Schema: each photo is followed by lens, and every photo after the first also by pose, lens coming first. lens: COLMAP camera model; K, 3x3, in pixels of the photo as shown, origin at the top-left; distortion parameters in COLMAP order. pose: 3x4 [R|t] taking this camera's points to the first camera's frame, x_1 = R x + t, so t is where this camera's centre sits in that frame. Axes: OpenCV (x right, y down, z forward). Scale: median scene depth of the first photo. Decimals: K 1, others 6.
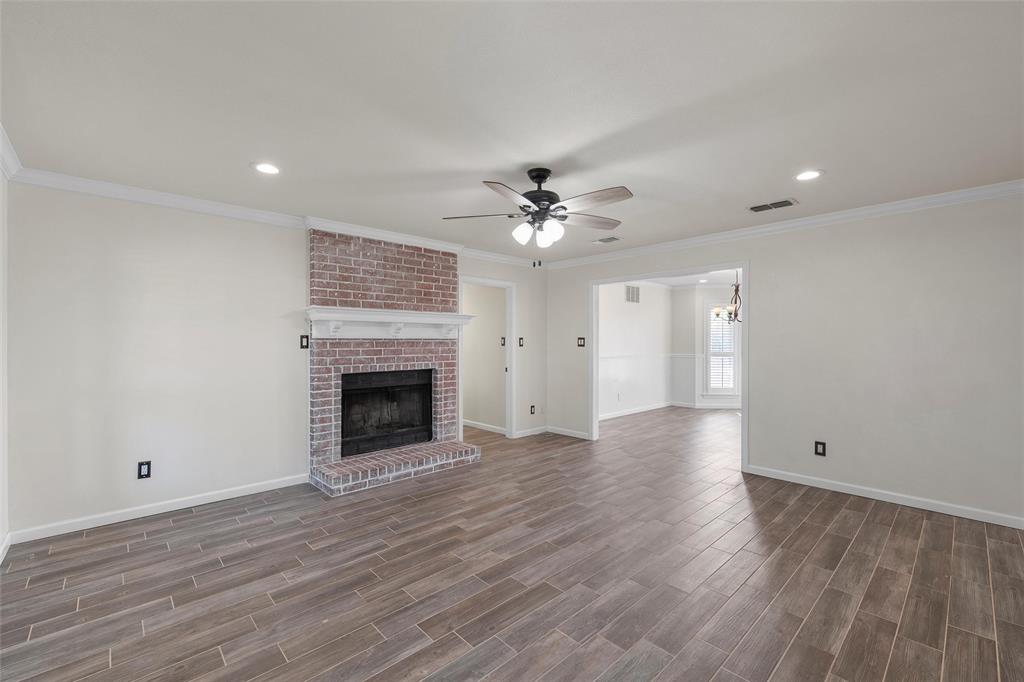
lens RADIAL K [[450.2, 0, 511.2], [0, 450.2, 341.2], [0, 0, 1]] dist [0.000910, -0.000387]
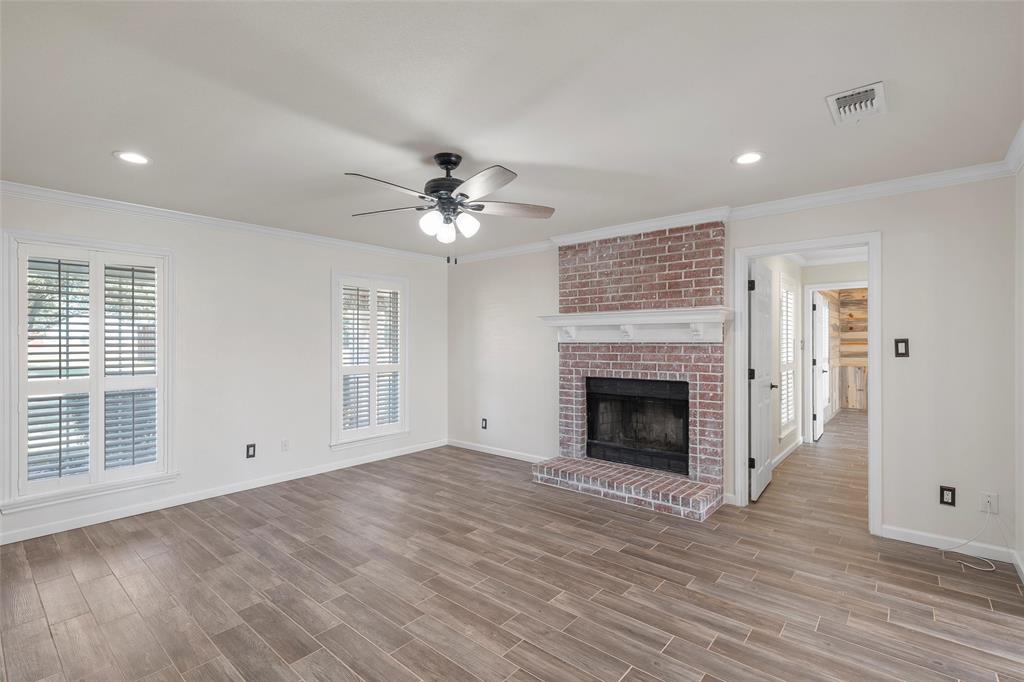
lens RADIAL K [[479.9, 0, 510.8], [0, 479.9, 340.8], [0, 0, 1]] dist [0.001914, -0.000250]
pose [[0.080804, -0.002405, -0.996727, 0.704944], [0.002525, 0.999994, -0.002209, -0.008105], [0.996727, -0.002338, 0.080810, 0.726572]]
